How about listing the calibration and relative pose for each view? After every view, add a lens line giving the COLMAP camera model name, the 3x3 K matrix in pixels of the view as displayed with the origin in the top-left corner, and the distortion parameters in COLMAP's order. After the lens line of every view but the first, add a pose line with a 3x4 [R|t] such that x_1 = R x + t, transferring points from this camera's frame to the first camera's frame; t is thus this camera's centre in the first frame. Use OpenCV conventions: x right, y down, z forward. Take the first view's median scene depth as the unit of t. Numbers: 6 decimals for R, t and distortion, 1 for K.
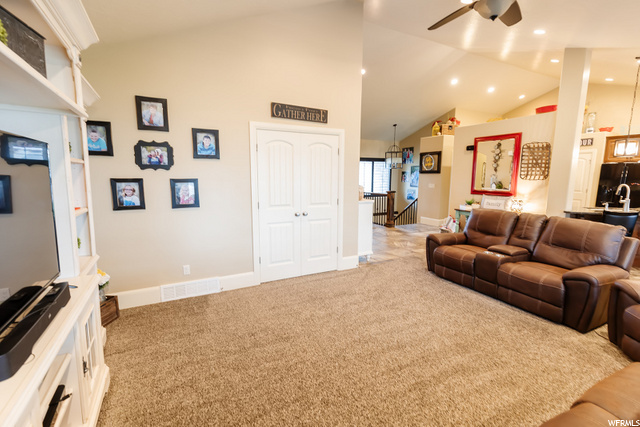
lens RADIAL K [[288.8, 0, 319.9], [0, 288.8, 214.2], [0, 0, 1]] dist [0.005243, 0.000236]
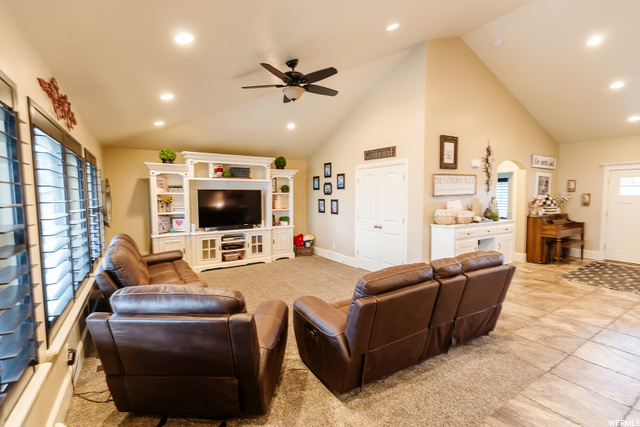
lens RADIAL K [[288.8, 0, 317.7], [0, 288.8, 213.6], [0, 0, 1]] dist [0.005243, 0.000236]
pose [[0.076337, 0.057644, -0.995414, 1.269084], [-0.132362, 0.990078, 0.047184, -0.088506], [0.988257, 0.128153, 0.083210, 0.614144]]
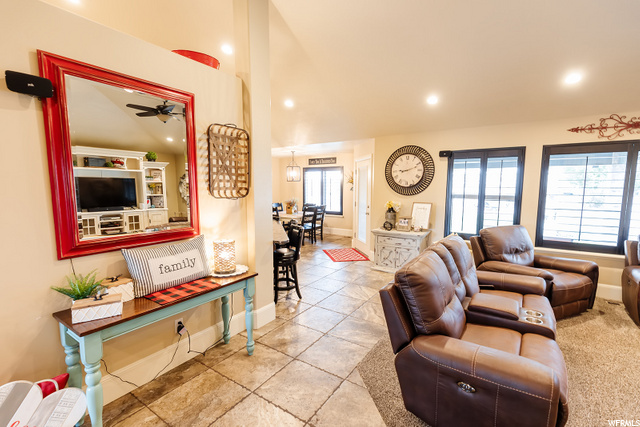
lens RADIAL K [[288.8, 0, 319.2], [0, 288.8, 216.8], [0, 0, 1]] dist [0.005243, 0.000236]
pose [[-0.479142, -0.101981, 0.871793, 0.265537], [0.117772, 0.976777, 0.178990, -0.209738], [-0.869800, 0.188434, -0.456004, 1.448762]]
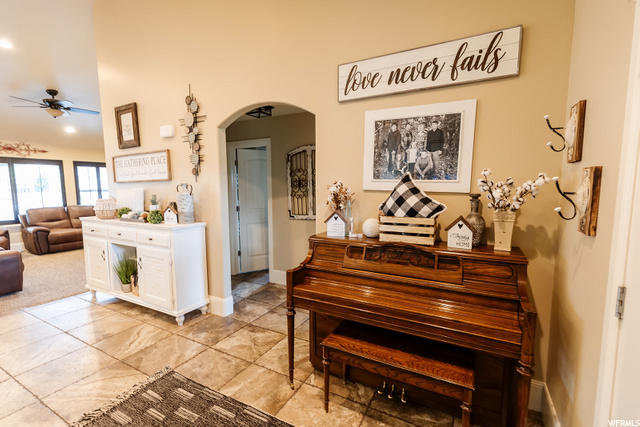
lens RADIAL K [[288.8, 0, 315.1], [0, 288.8, 216.0], [0, 0, 1]] dist [0.005243, 0.000236]
pose [[-0.834985, 0.054358, -0.547582, 0.108618], [-0.078408, 0.973202, 0.216170, -0.325988], [0.544658, 0.223433, -0.808347, 2.381548]]
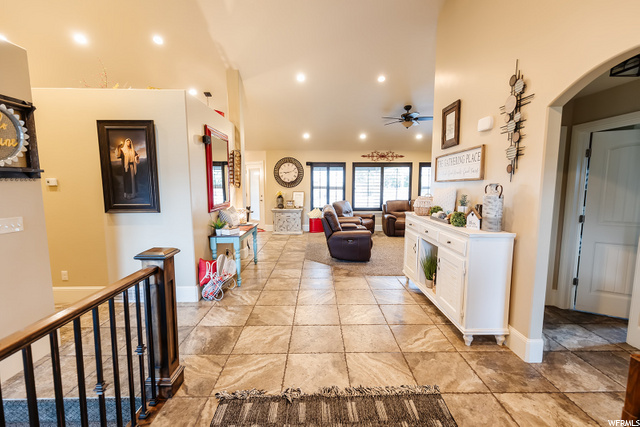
lens RADIAL K [[288.8, 0, 325.5], [0, 288.8, 215.7], [0, 0, 1]] dist [0.005243, 0.000236]
pose [[-0.897372, -0.057378, 0.437529, 0.023133], [0.055141, 0.969159, 0.240189, -0.322809], [-0.437817, 0.239665, -0.866532, 2.290746]]
